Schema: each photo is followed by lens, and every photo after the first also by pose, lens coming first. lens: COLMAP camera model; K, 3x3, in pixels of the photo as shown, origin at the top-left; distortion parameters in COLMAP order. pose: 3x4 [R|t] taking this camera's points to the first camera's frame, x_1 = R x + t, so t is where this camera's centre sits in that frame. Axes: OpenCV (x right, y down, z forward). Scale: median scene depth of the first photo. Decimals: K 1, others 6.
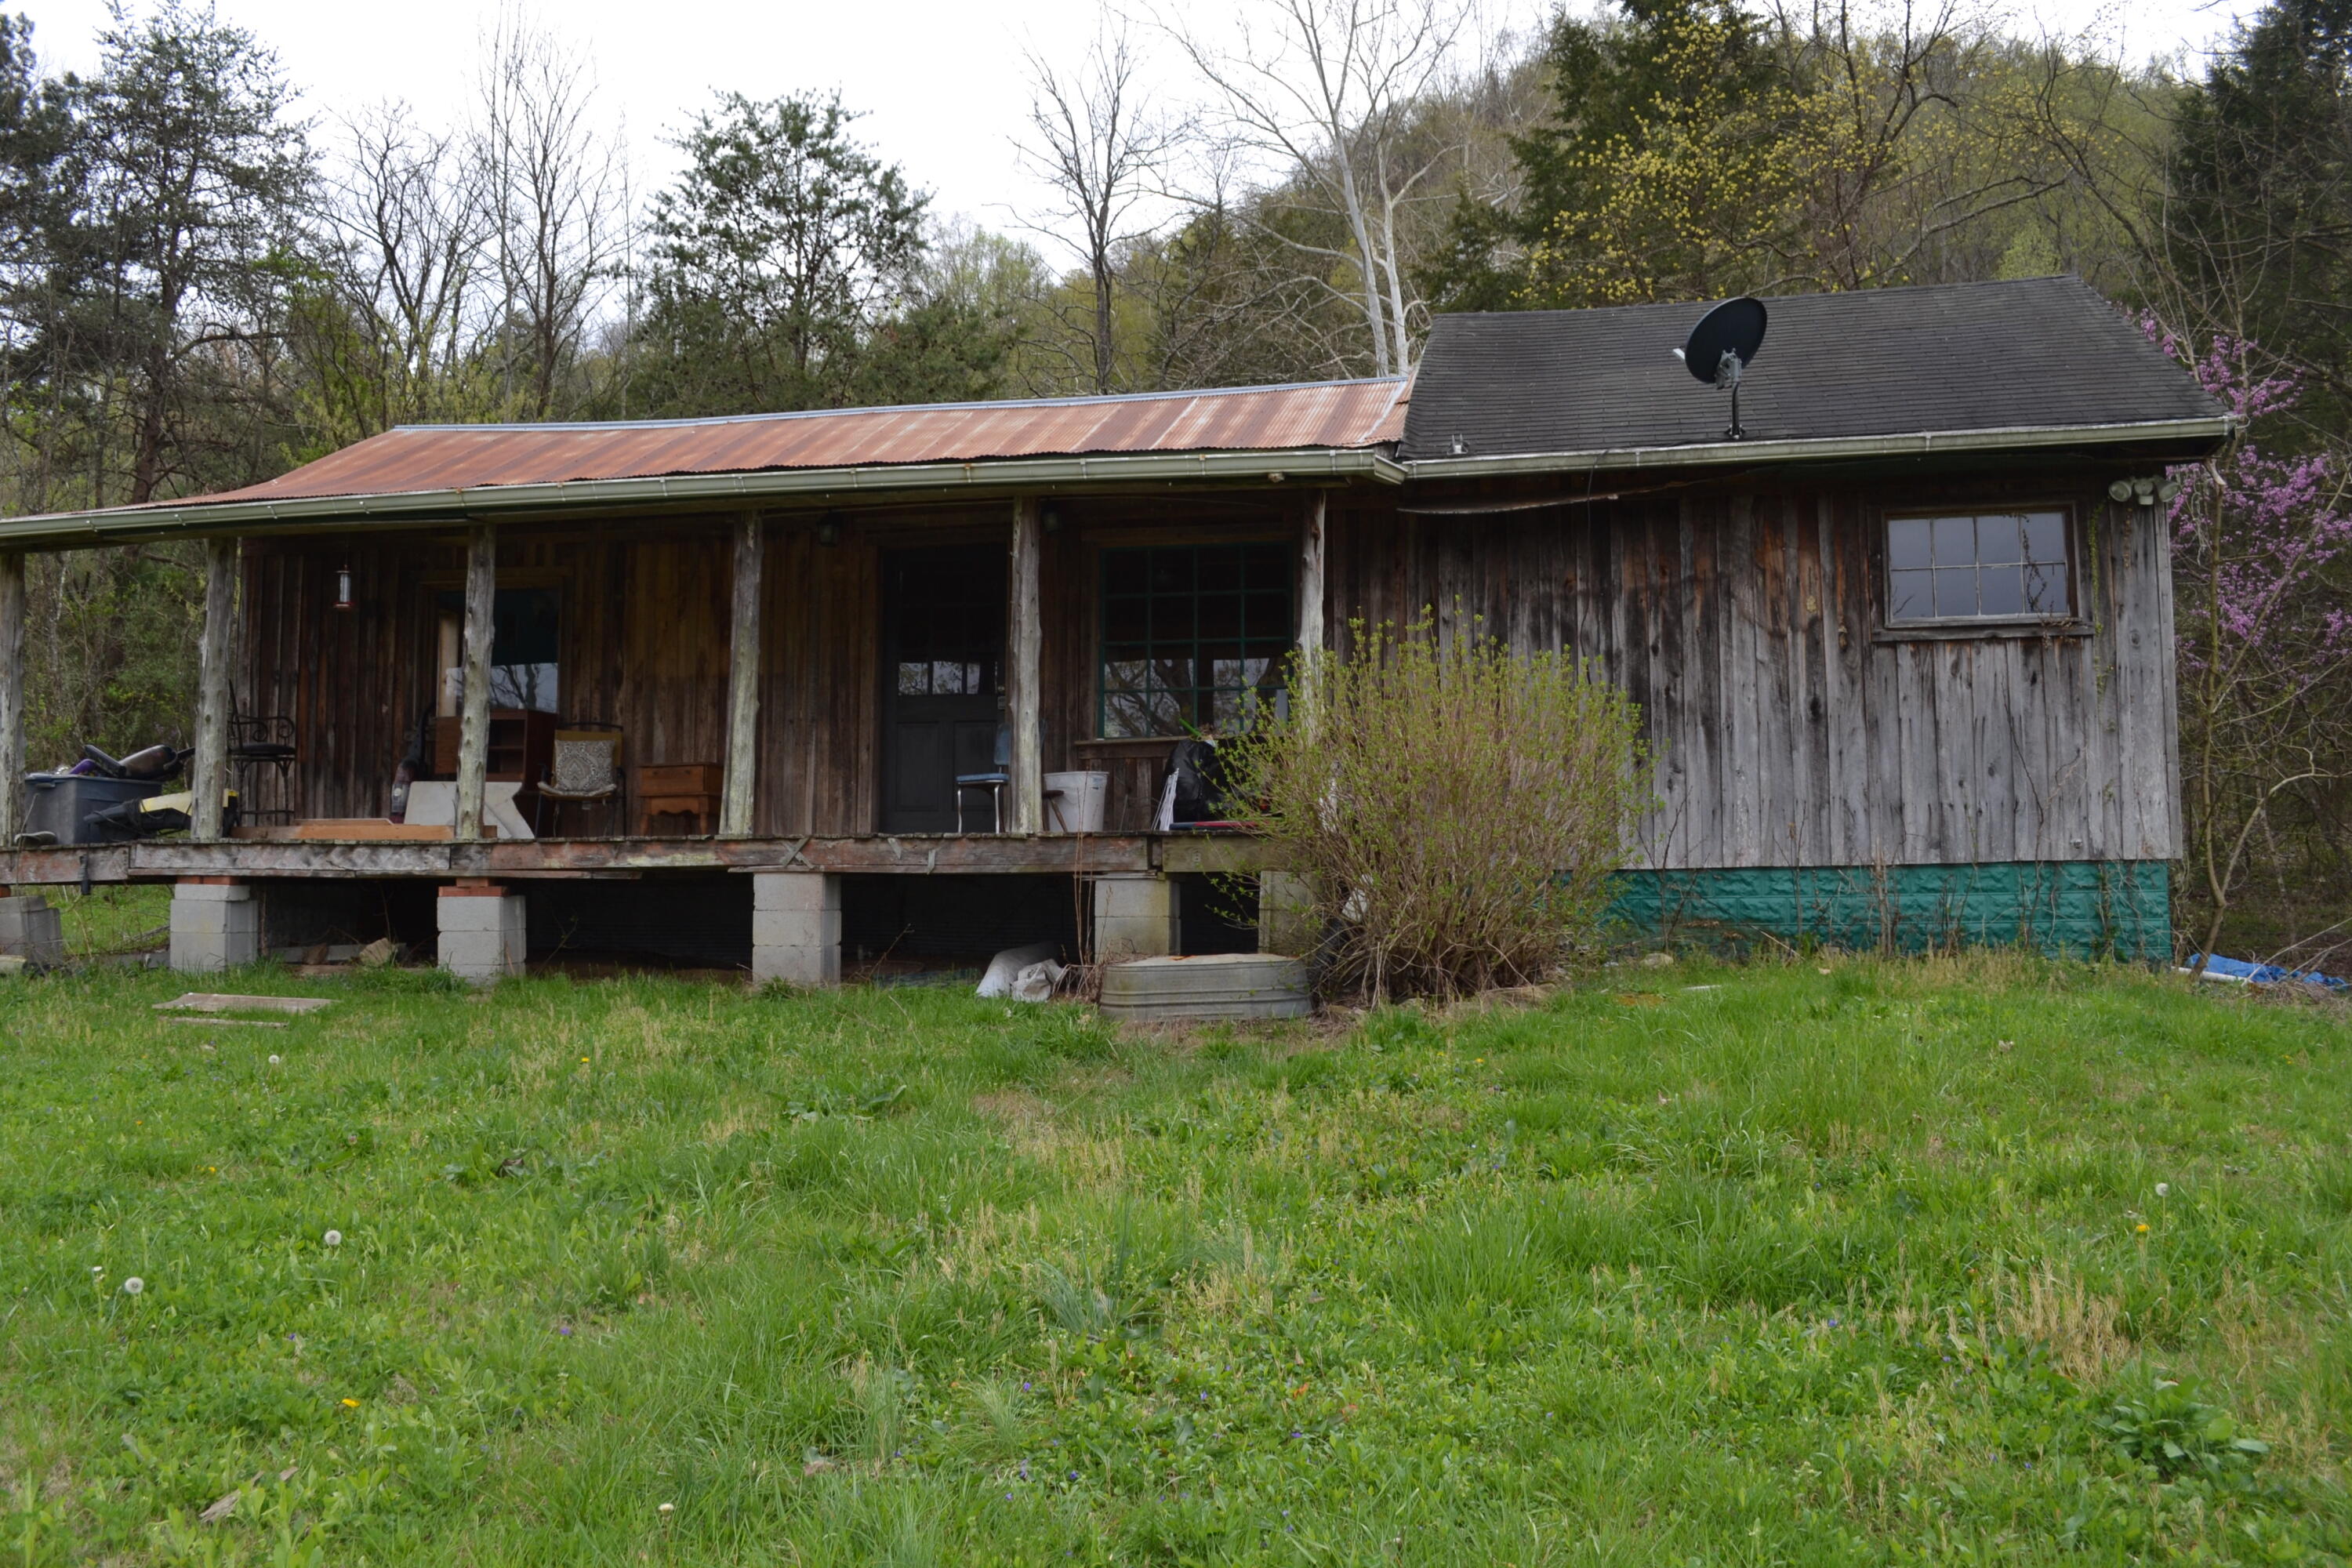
lens RADIAL K [[1946.7, 0, 1176.4], [0, 1946.7, 776.1], [0, 0, 1]] dist [-0.088499, -0.000591]
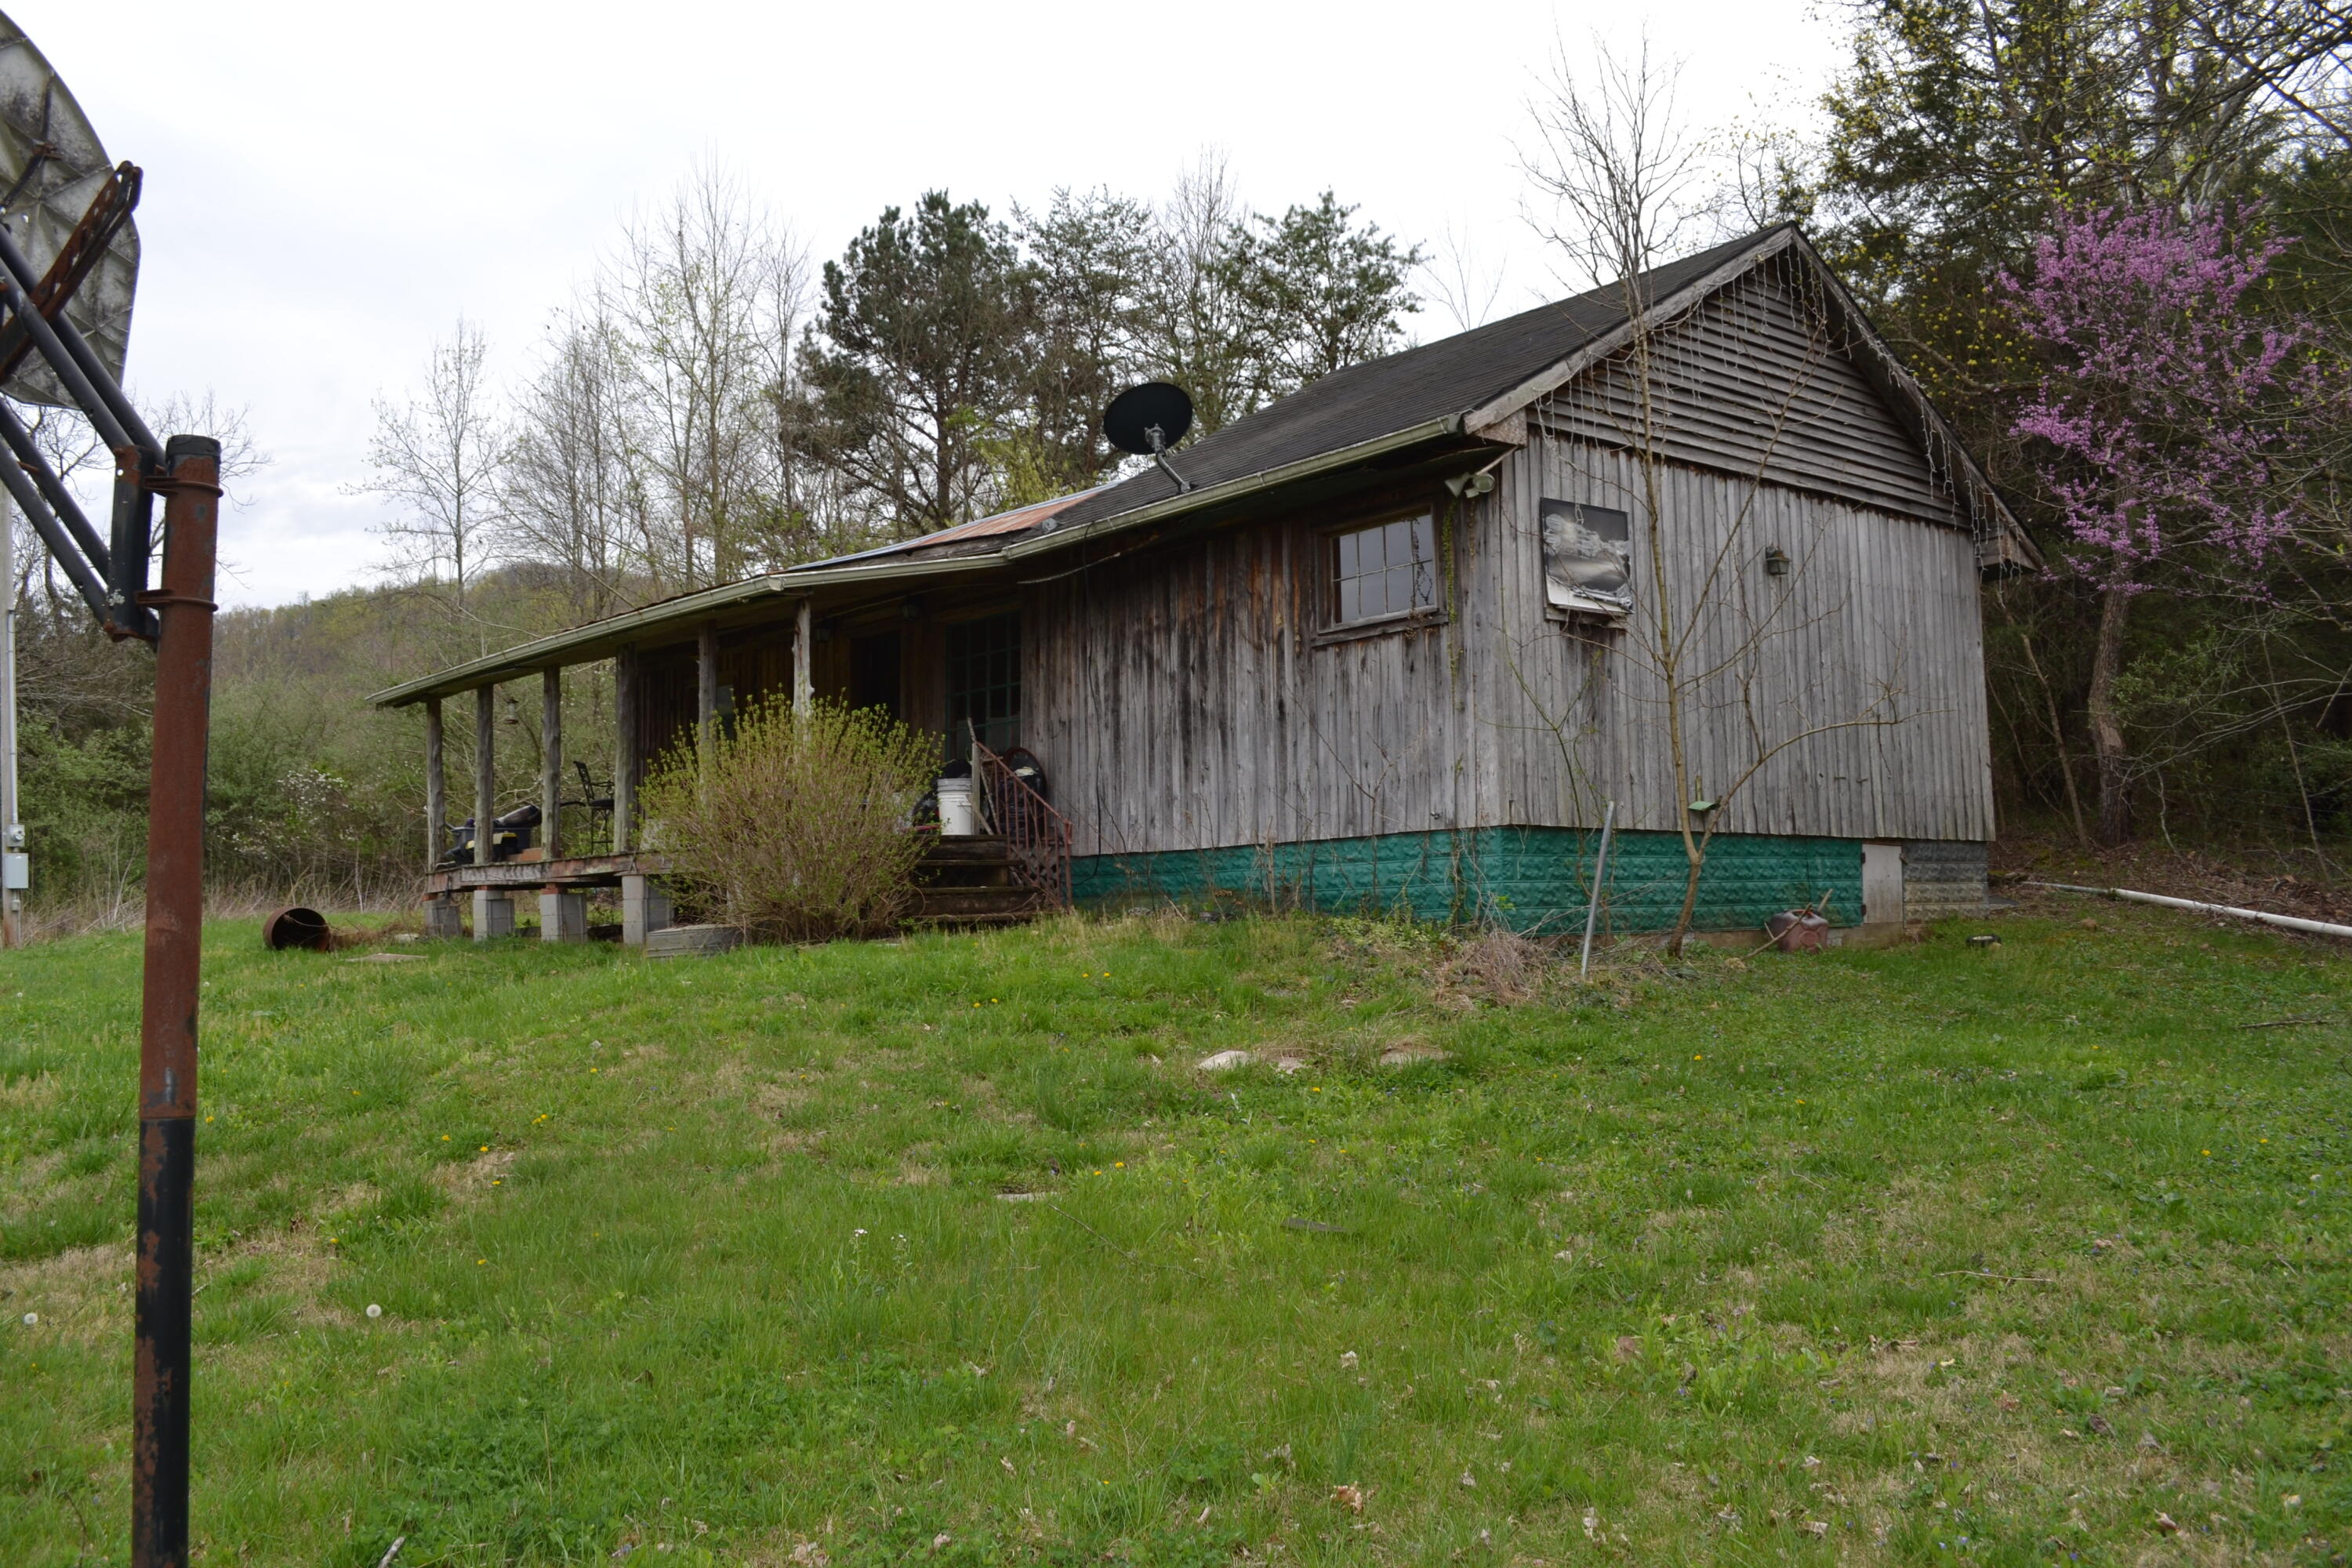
lens RADIAL K [[1946.7, 0, 1175.1], [0, 1946.7, 781.8], [0, 0, 1]] dist [-0.088499, -0.000591]
pose [[0.779895, -0.056018, -0.623399, 1.020734], [0.062613, 0.997973, -0.011346, 0.019111], [0.622771, -0.030184, 0.781822, 0.033890]]
